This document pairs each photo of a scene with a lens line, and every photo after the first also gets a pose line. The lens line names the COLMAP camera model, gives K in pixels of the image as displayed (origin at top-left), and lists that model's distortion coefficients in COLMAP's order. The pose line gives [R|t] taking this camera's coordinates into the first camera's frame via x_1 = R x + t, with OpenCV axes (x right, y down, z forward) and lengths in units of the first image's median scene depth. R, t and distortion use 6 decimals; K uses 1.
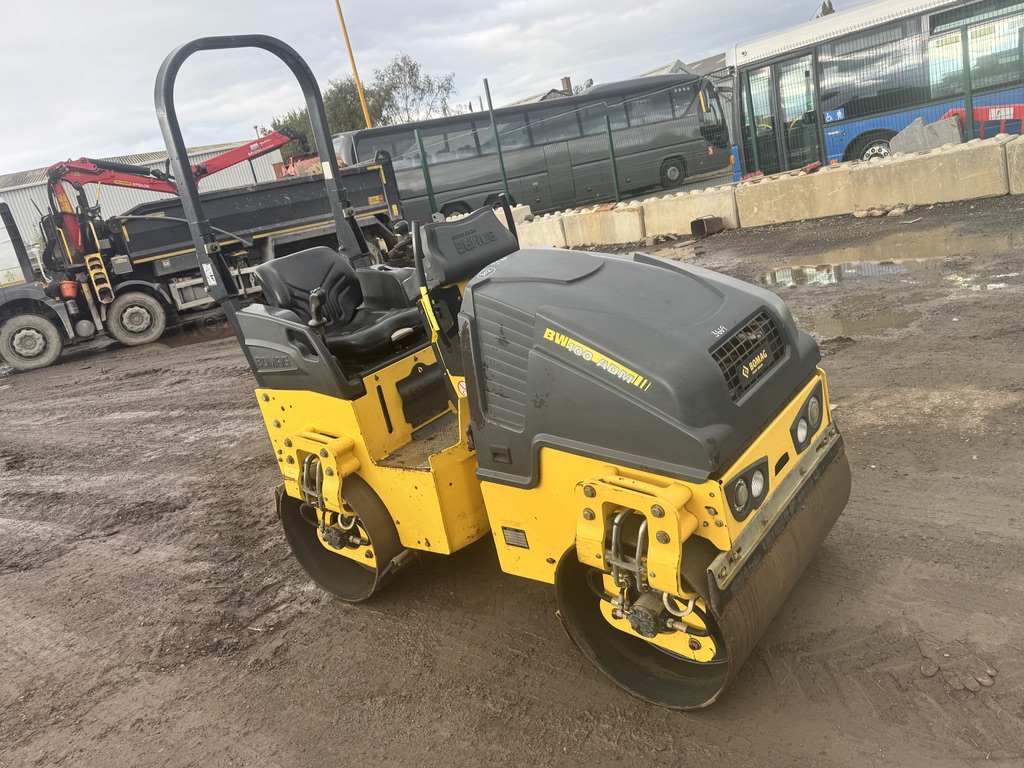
lens RADIAL K [[798.5, 0, 509.7], [0, 798.5, 410.0], [0, 0, 1]] dist [0.082805, -0.121848]
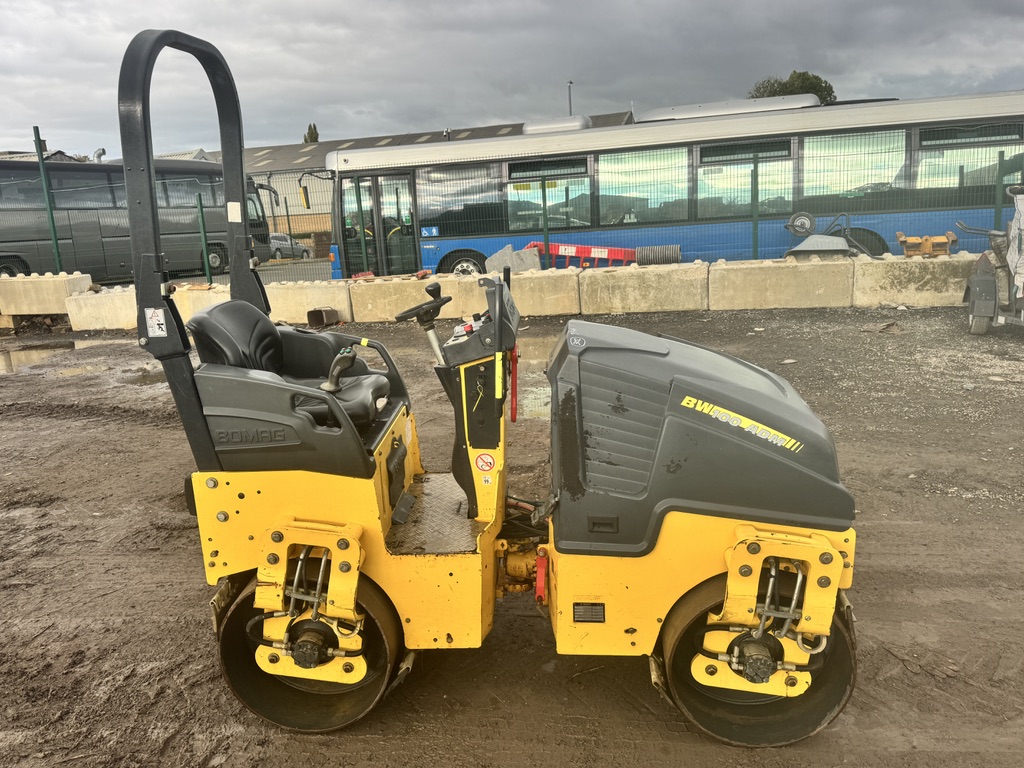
lens RADIAL K [[798.5, 0, 509.7], [0, 798.5, 410.0], [0, 0, 1]] dist [0.082805, -0.121848]
pose [[0.813759, 0.019555, 0.580874, -0.157397], [0.048505, 0.993662, -0.101403, 0.002353], [-0.579175, 0.110692, 0.807653, 0.059880]]
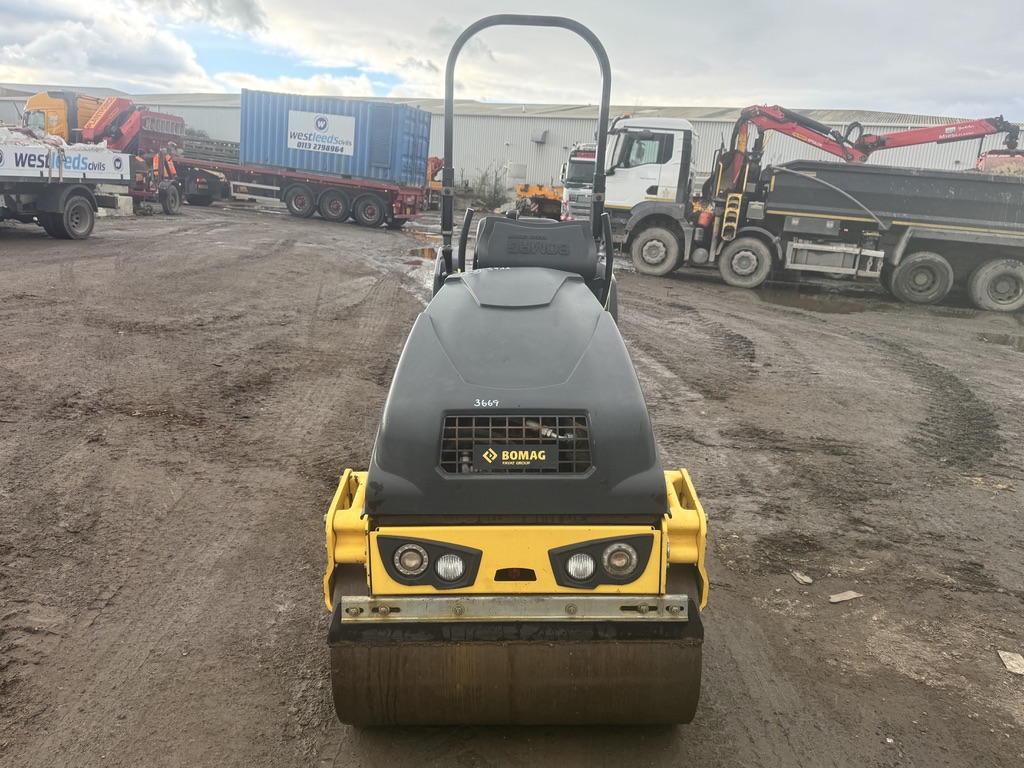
lens RADIAL K [[798.5, 0, 509.7], [0, 798.5, 410.0], [0, 0, 1]] dist [0.082805, -0.121848]
pose [[0.604125, 0.445976, -0.660408, 0.179878], [-0.412025, 0.884171, 0.220174, -0.061588], [0.682106, 0.139091, 0.717903, 0.072403]]
